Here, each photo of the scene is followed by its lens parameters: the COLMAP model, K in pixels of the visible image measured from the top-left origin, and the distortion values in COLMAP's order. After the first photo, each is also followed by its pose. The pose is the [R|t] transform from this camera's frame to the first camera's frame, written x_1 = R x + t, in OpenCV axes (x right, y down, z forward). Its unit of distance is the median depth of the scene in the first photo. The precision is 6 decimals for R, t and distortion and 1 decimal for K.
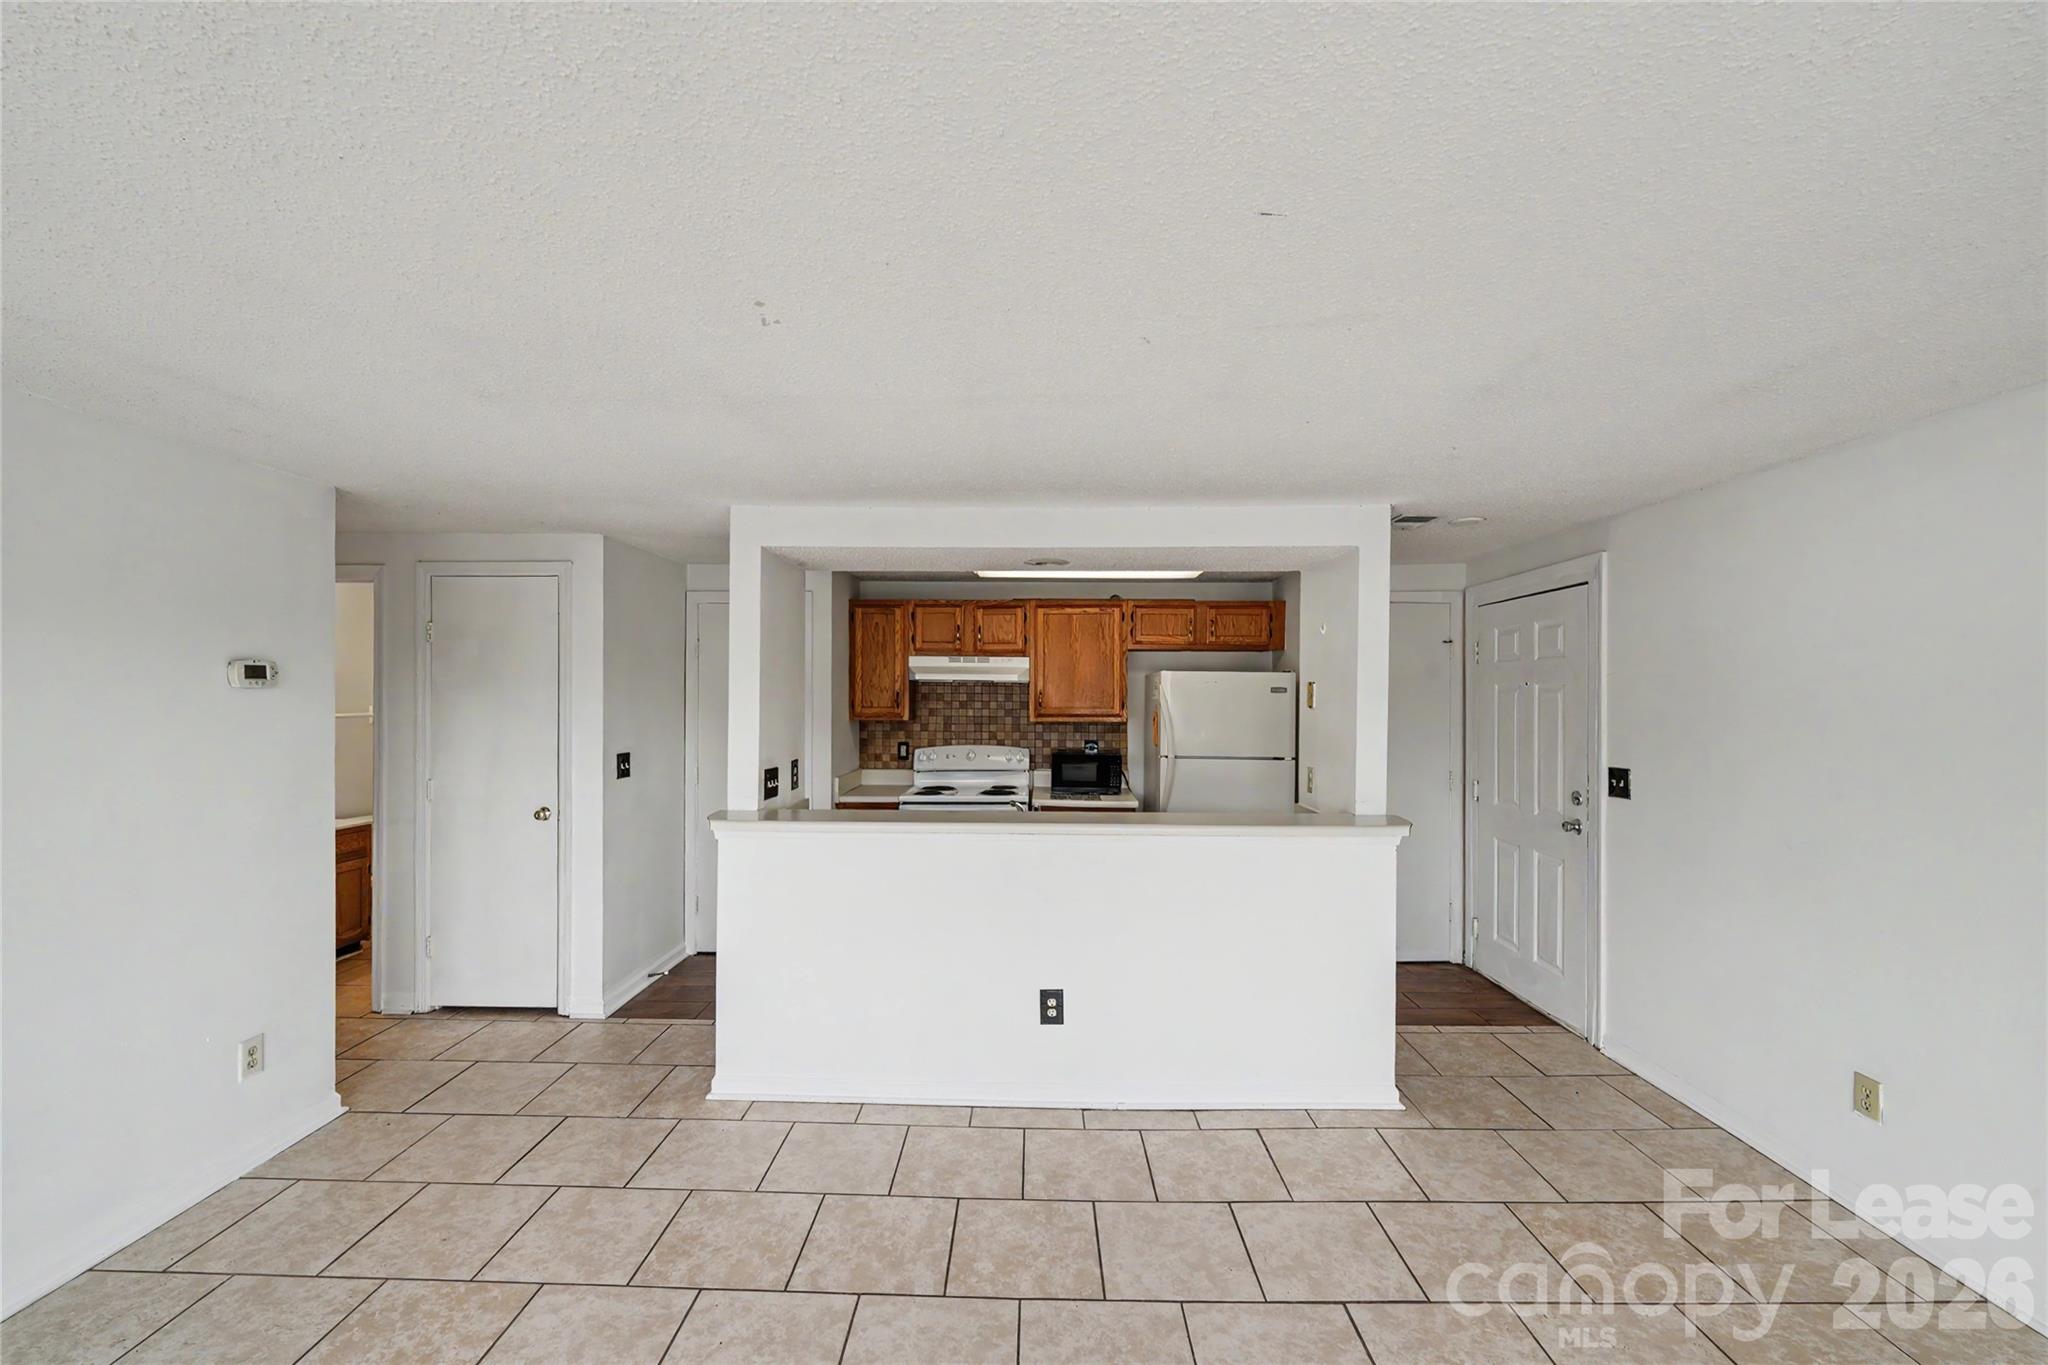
lens RADIAL K [[826.6, 0, 1018.1], [0, 826.6, 687.0], [0, 0, 1]] dist [0.002752, -0.002356]
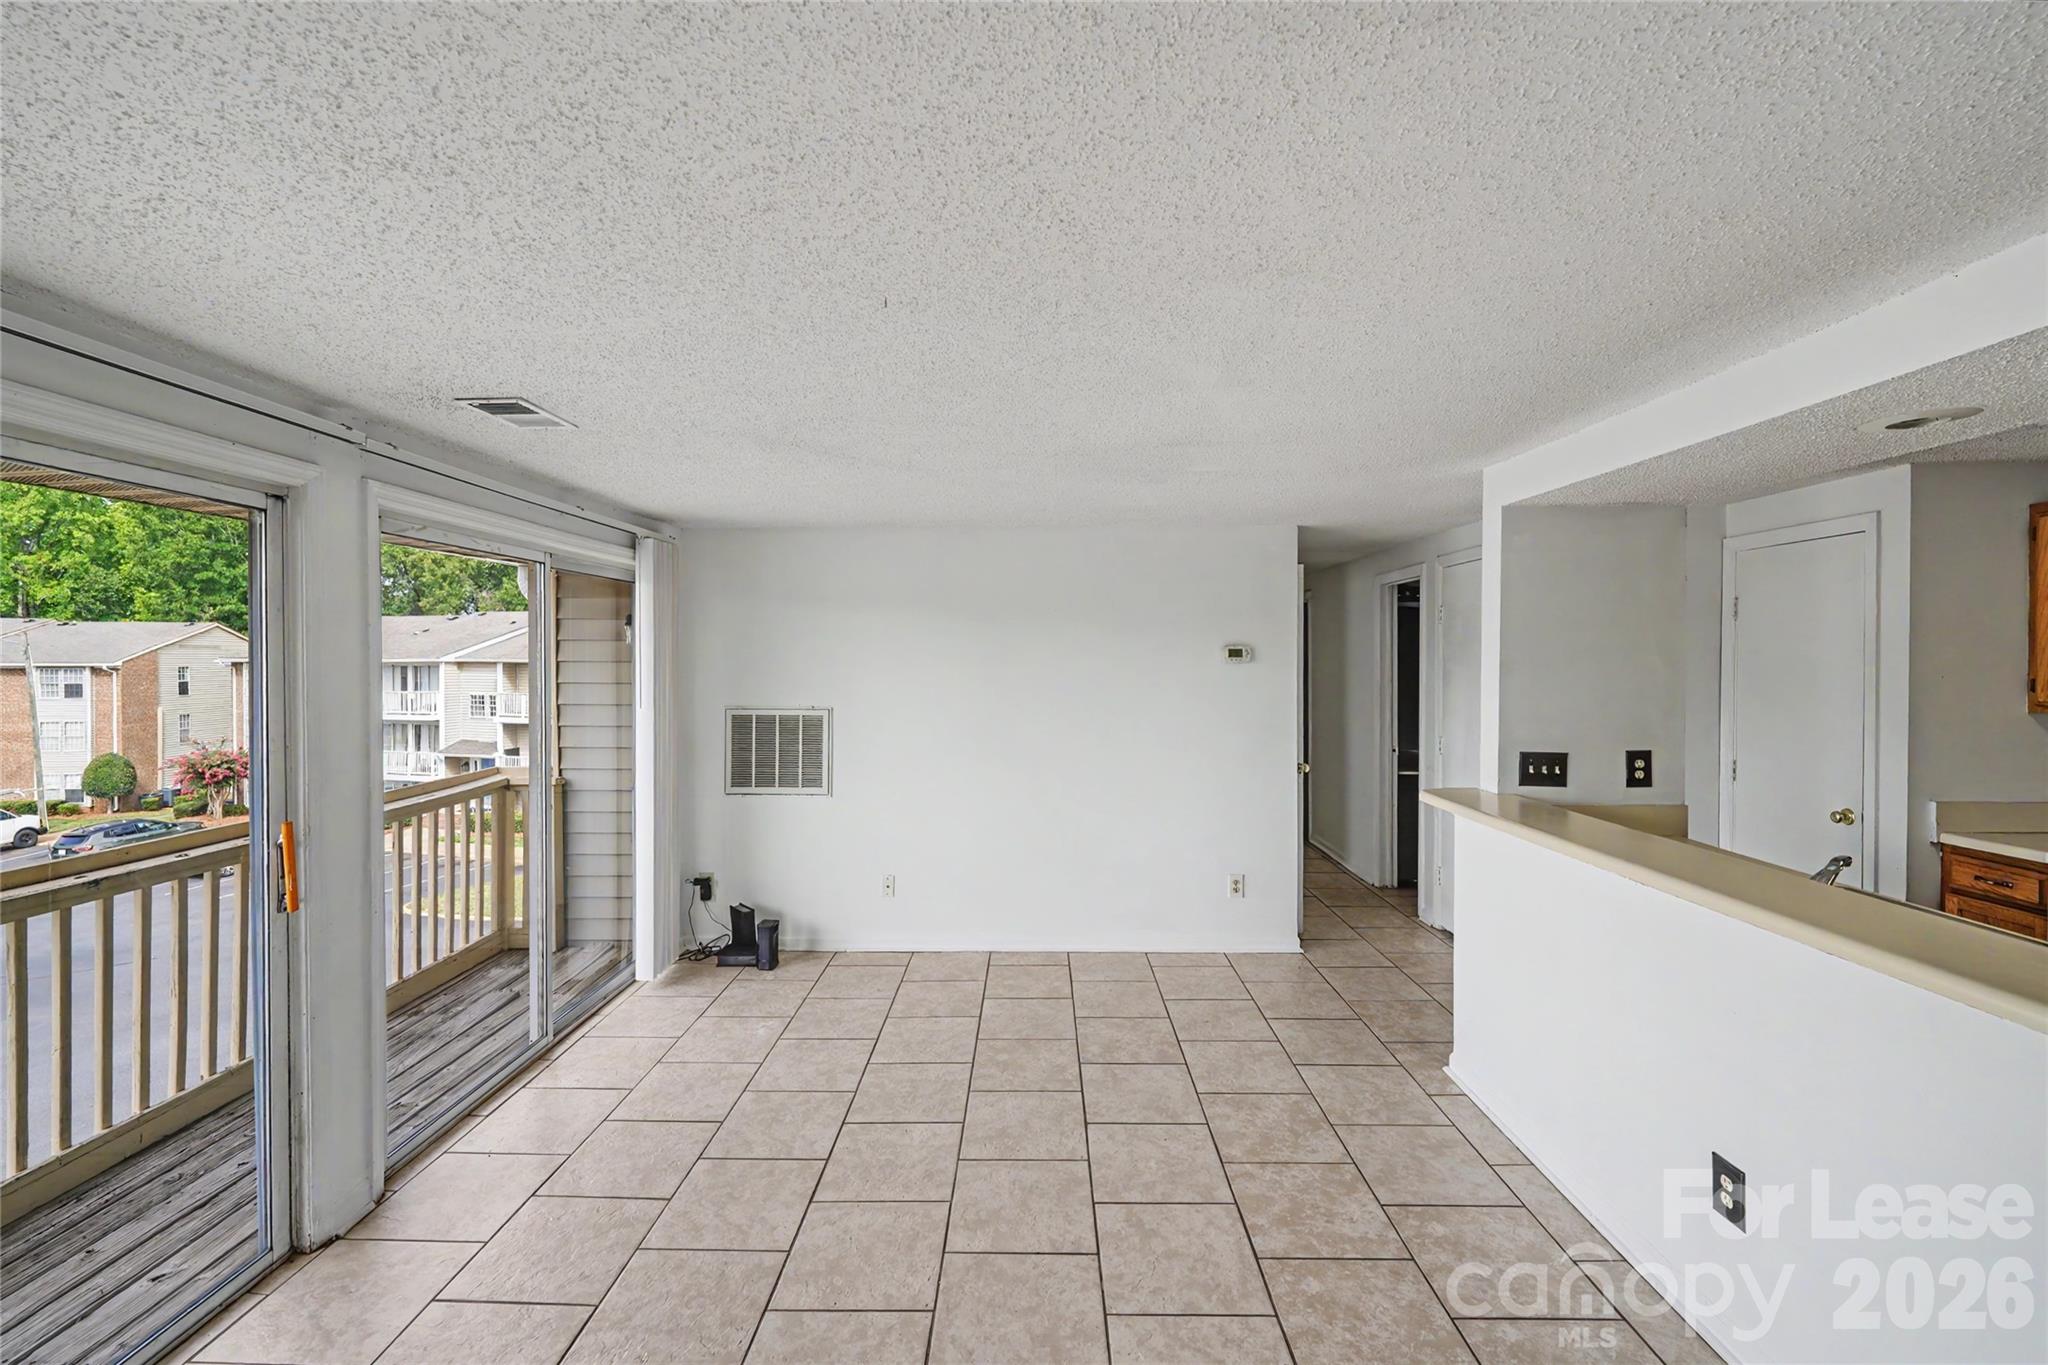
lens RADIAL K [[846.1, 0, 1020.2], [0, 846.1, 668.7], [0, 0, 1]] dist [-0.002054, -0.000165]
pose [[-0.002528, 0.005239, -0.999983, 0.394225], [0.007892, 0.999955, 0.005219, 0.000447], [0.999966, -0.007879, -0.002570, 0.297244]]
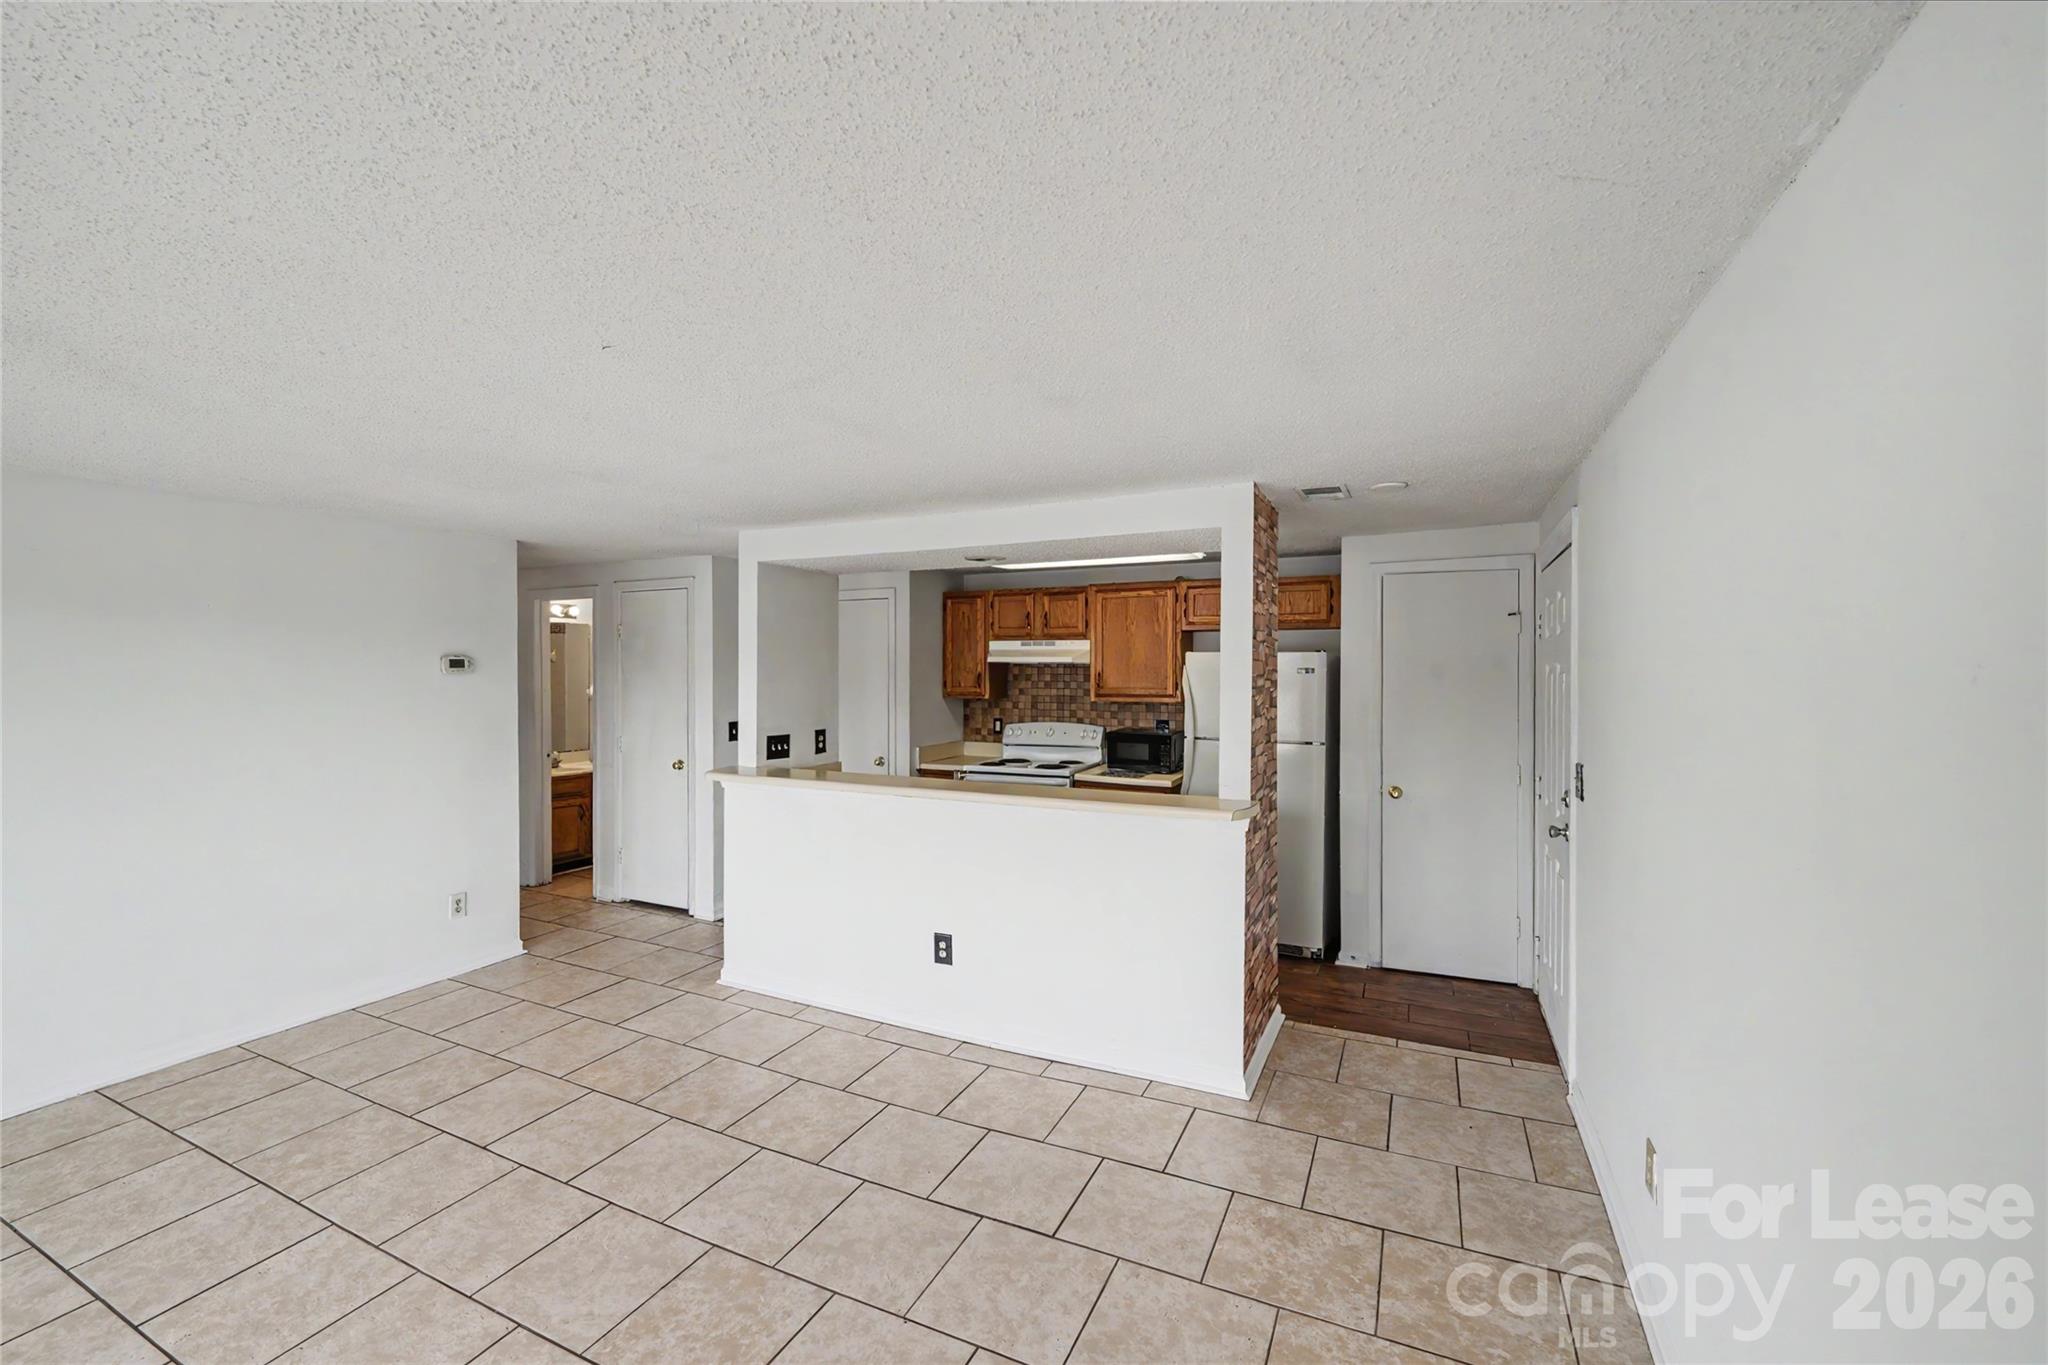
lens RADIAL K [[833.4, 0, 1019.8], [0, 833.4, 671.5], [0, 0, 1]] dist [0.000088, -0.000269]
pose [[0.909922, -0.002743, -0.414770, 0.374816], [0.006210, 0.999956, 0.007010, -0.004028], [0.414732, -0.008954, 0.909899, -0.004318]]
